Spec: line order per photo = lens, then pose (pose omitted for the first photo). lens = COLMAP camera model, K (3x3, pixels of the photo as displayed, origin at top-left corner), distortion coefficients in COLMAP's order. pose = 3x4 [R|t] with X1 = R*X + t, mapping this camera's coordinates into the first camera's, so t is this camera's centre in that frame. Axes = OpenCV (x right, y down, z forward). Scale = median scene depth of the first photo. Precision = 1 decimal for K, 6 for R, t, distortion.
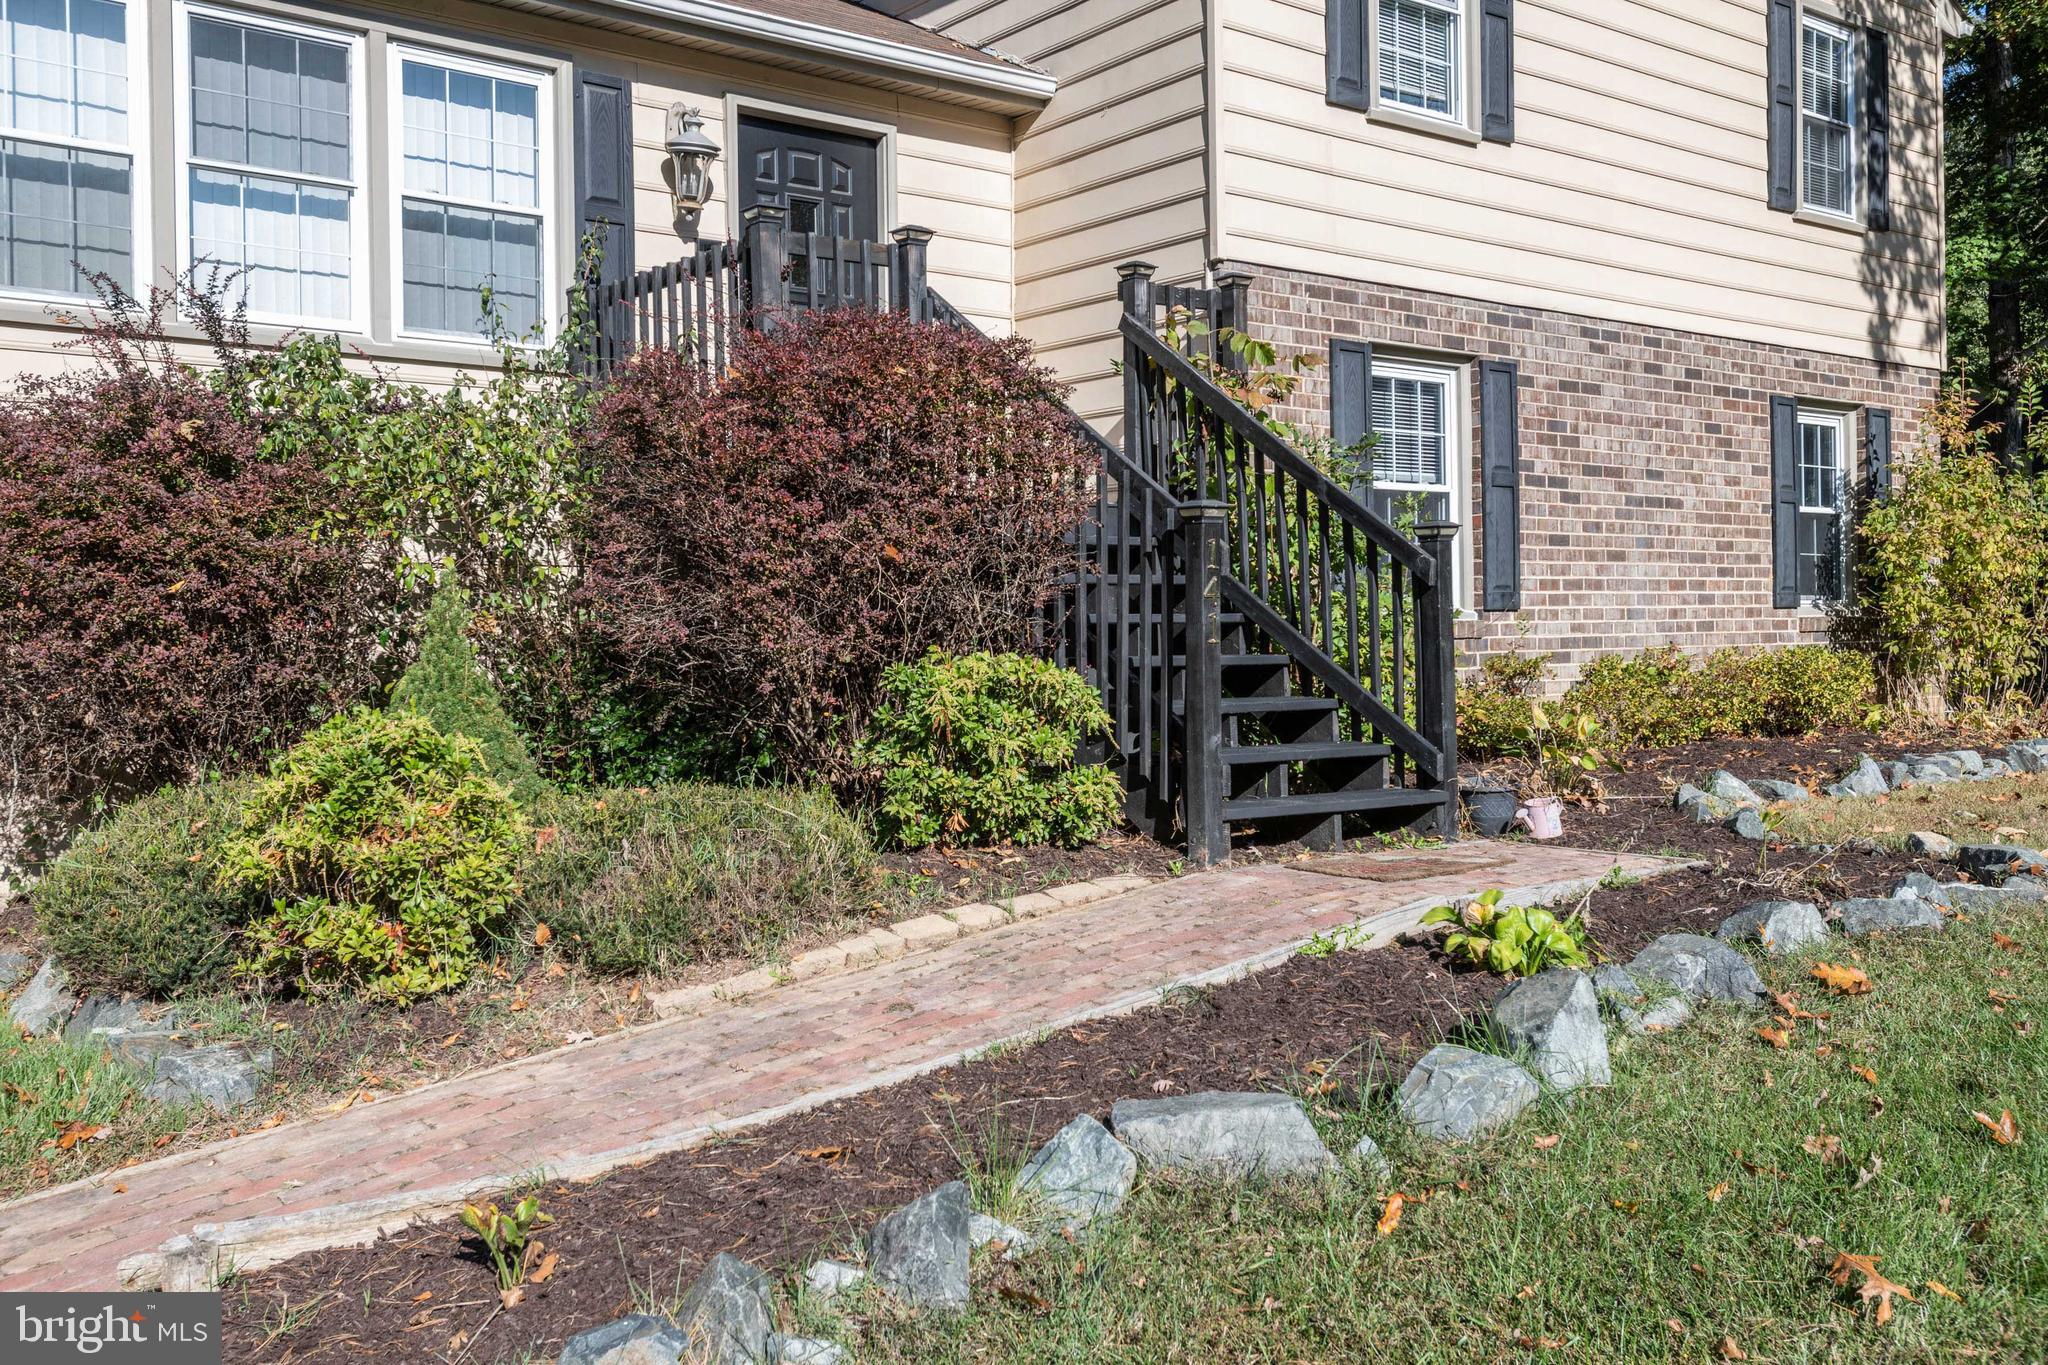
lens RADIAL K [[1820.1, 0, 1033.3], [0, 1820.1, 621.5], [0, 0, 1]] dist [0.034945, 0.006064]
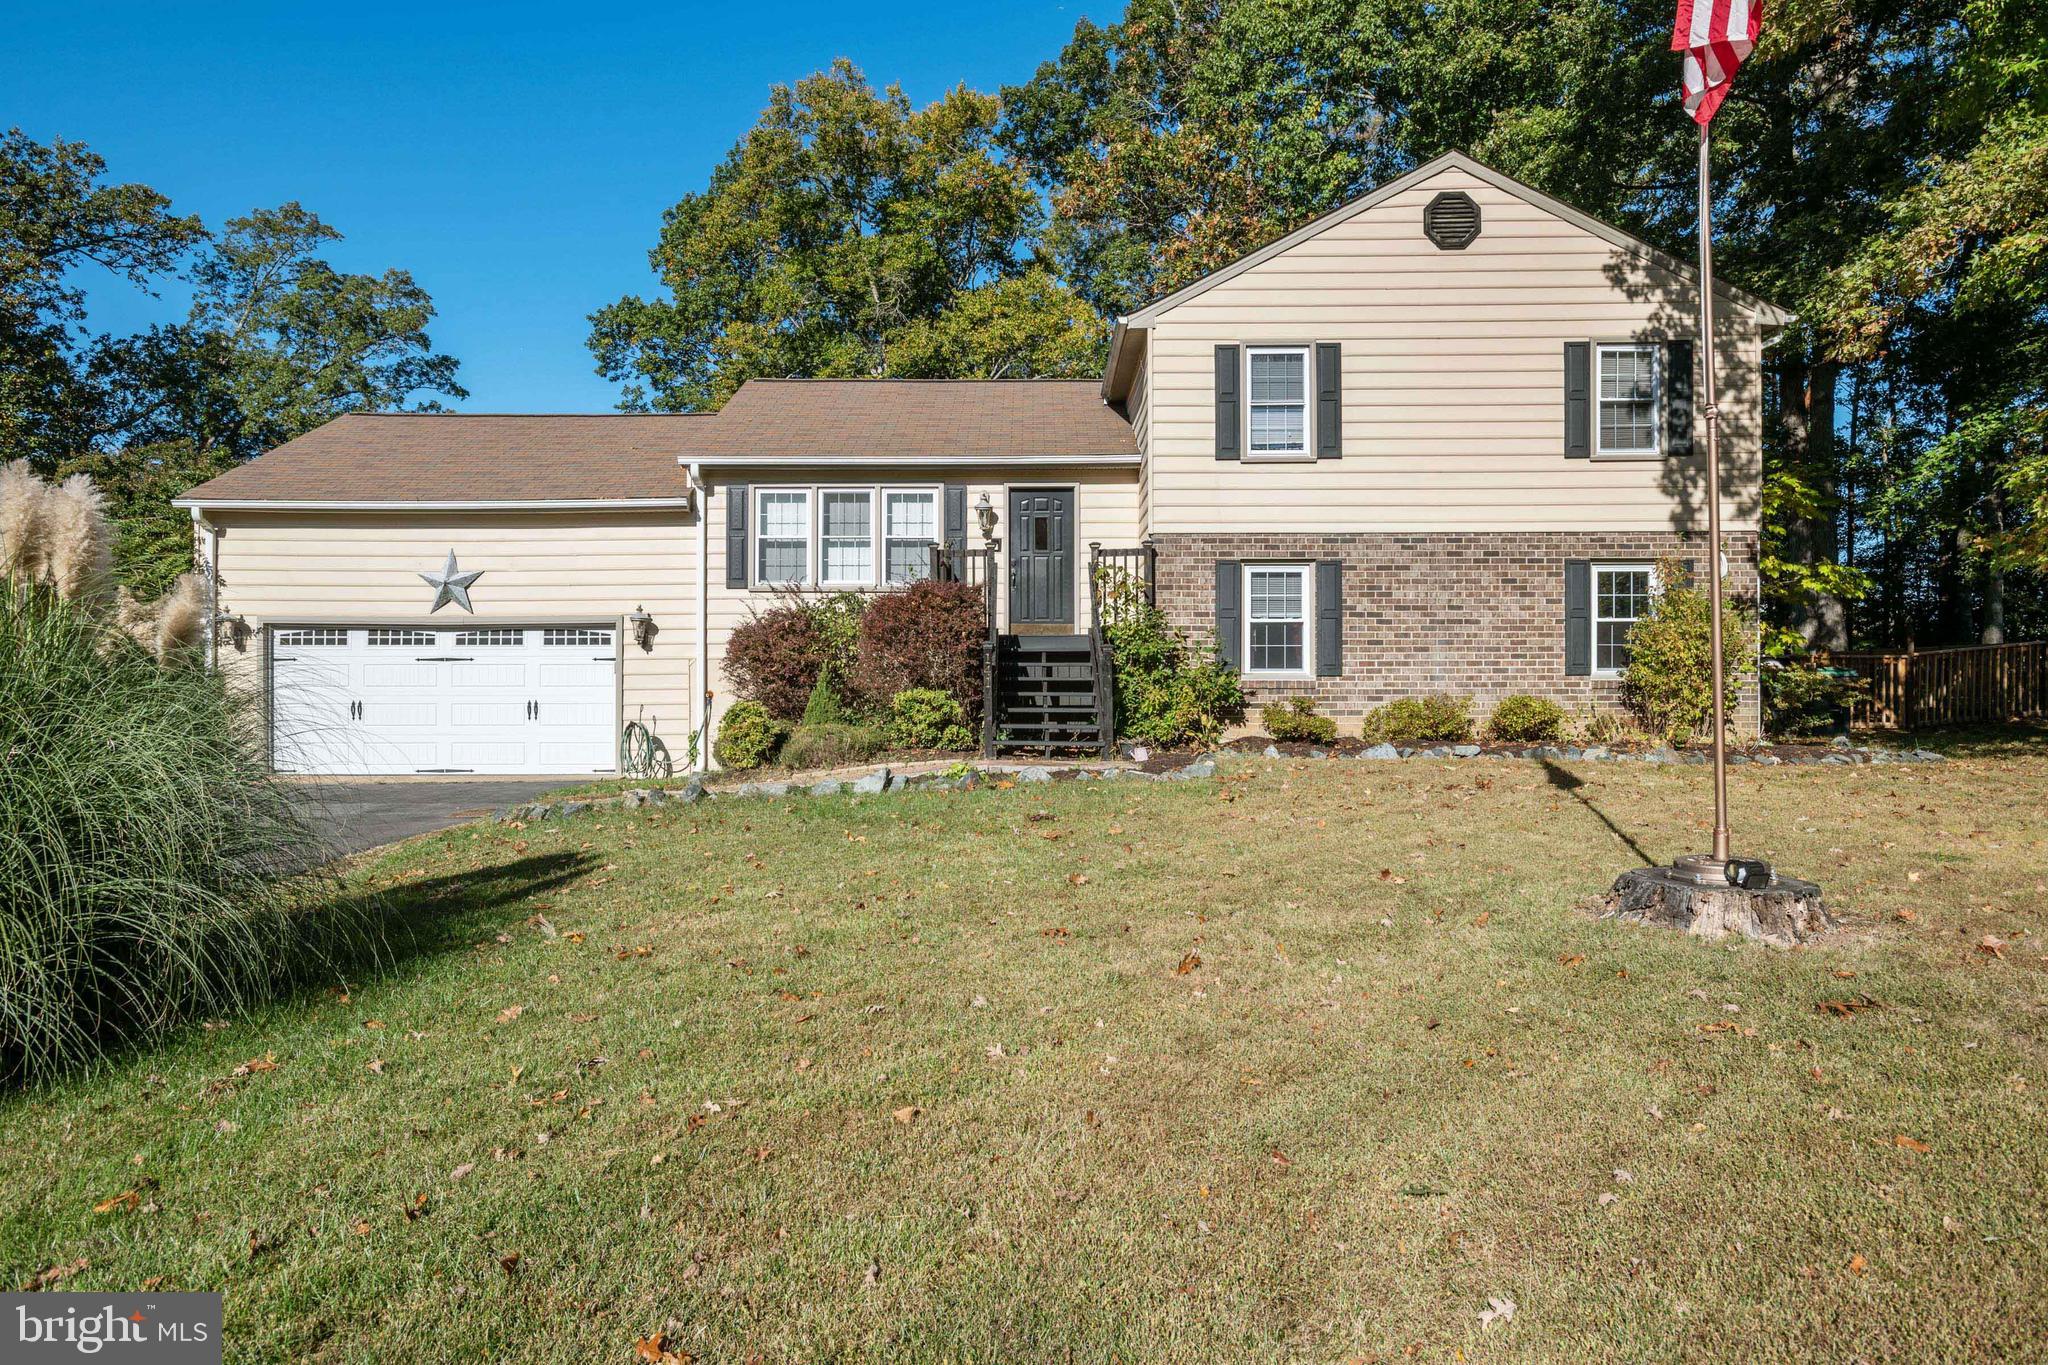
lens RADIAL K [[1219.6, 0, 1021.7], [0, 1219.6, 668.7], [0, 0, 1]] dist [-0.005117, 0.028098]
pose [[0.779280, 0.006125, -0.626646, 0.865483], [-0.006605, 0.999977, 0.001560, -0.014307], [0.626641, 0.002924, 0.779302, -0.344942]]
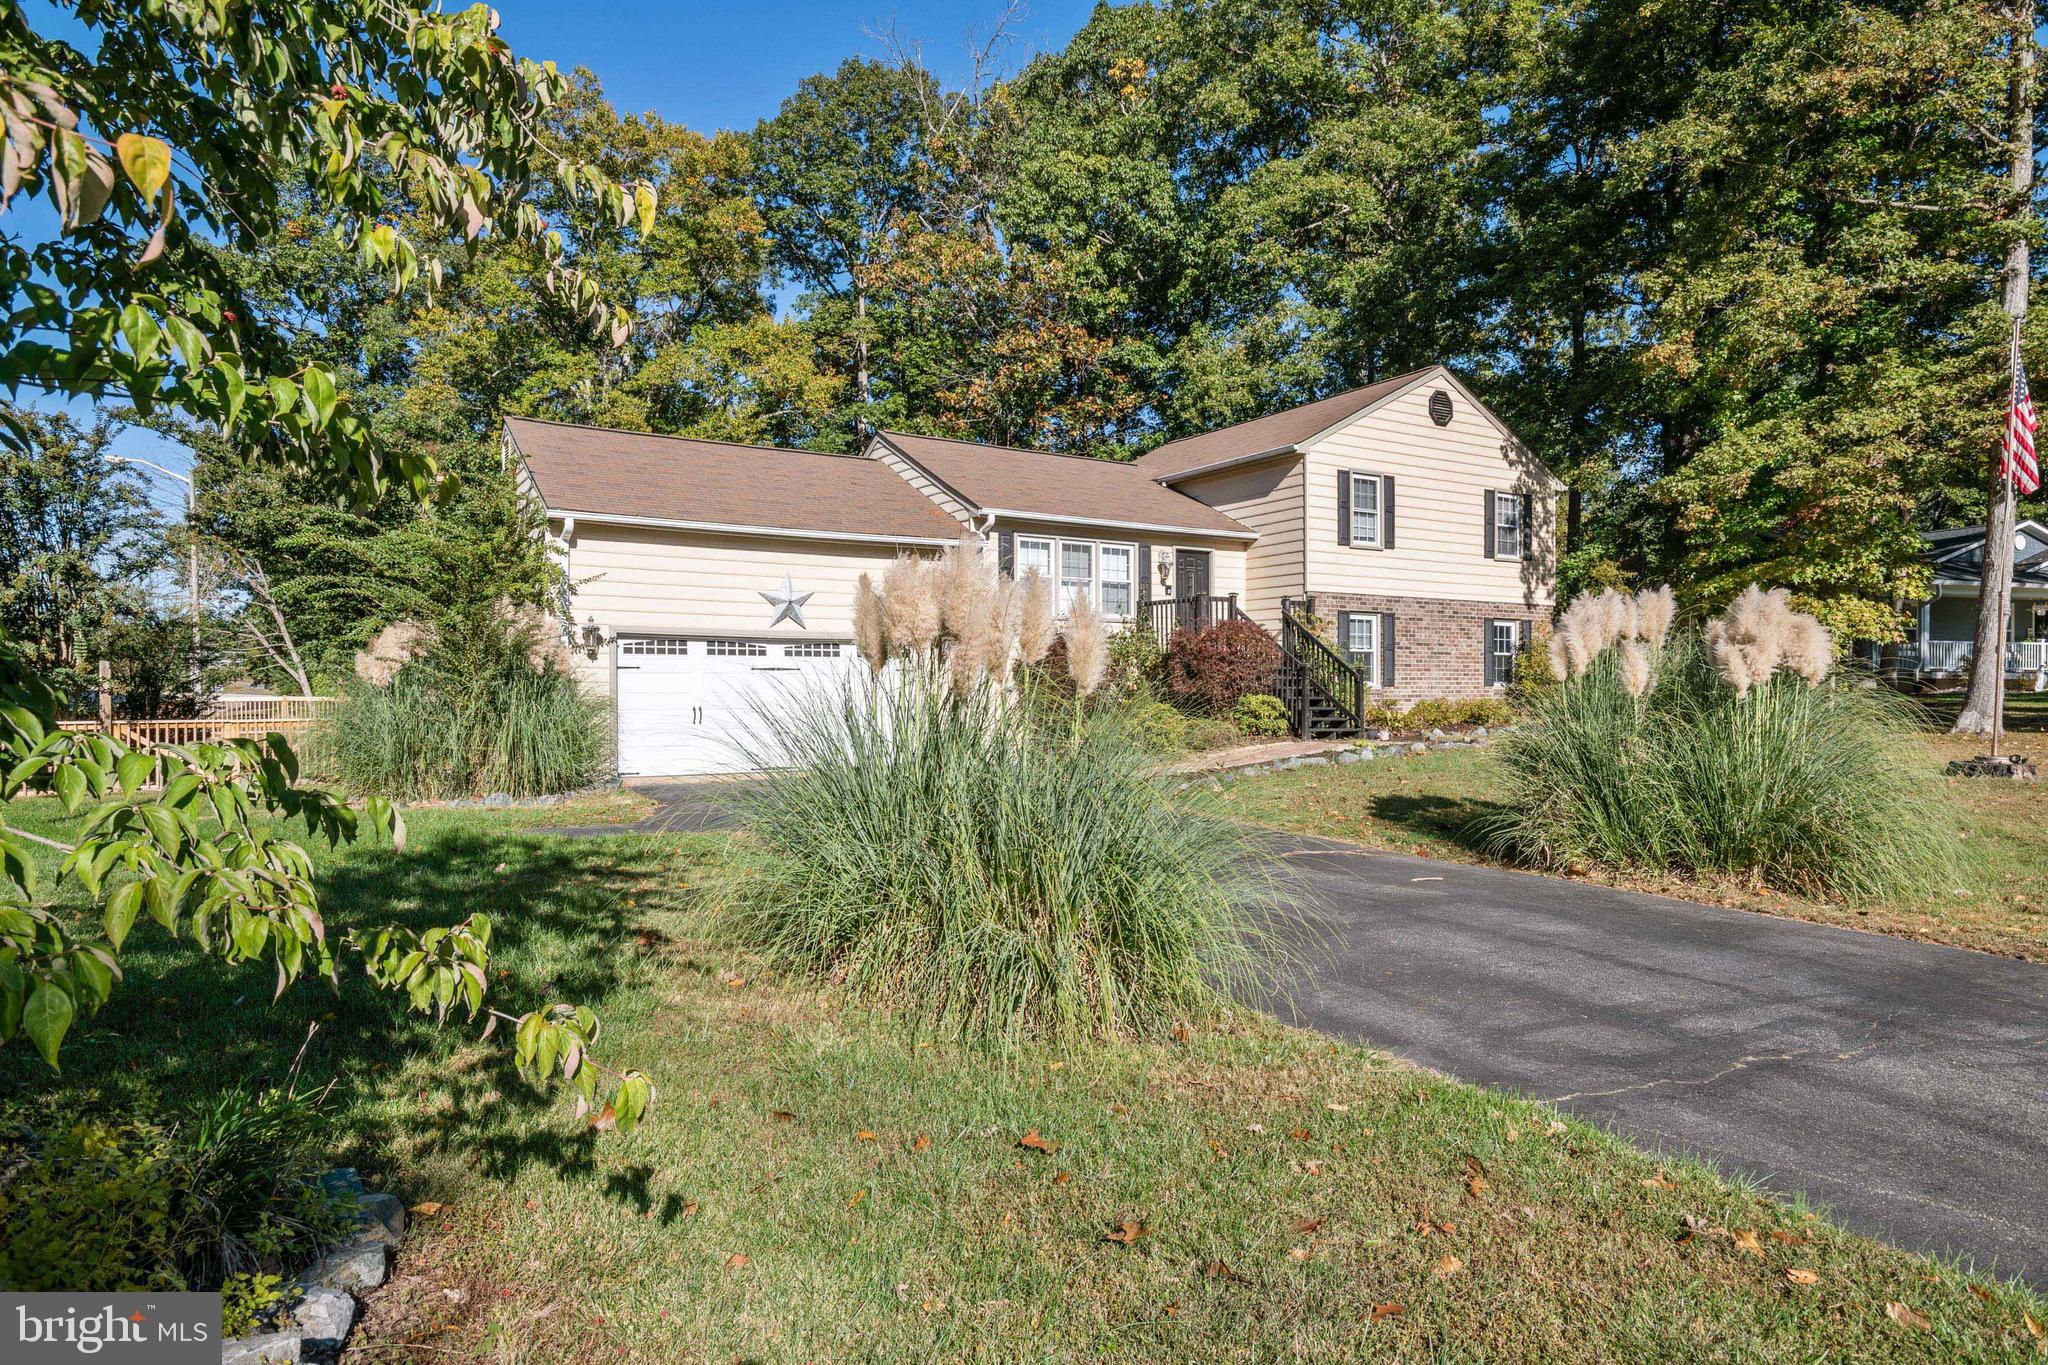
lens RADIAL K [[1177.7, 0, 1024.0], [0, 1177.7, 682.5], [0, 0, 1]] dist [0.006475, 0.000588]
pose [[0.993524, 0.013162, -0.112857, -0.170734], [-0.013230, 0.999912, 0.000144, -0.004231], [0.112849, 0.001350, 0.993611, -1.251078]]
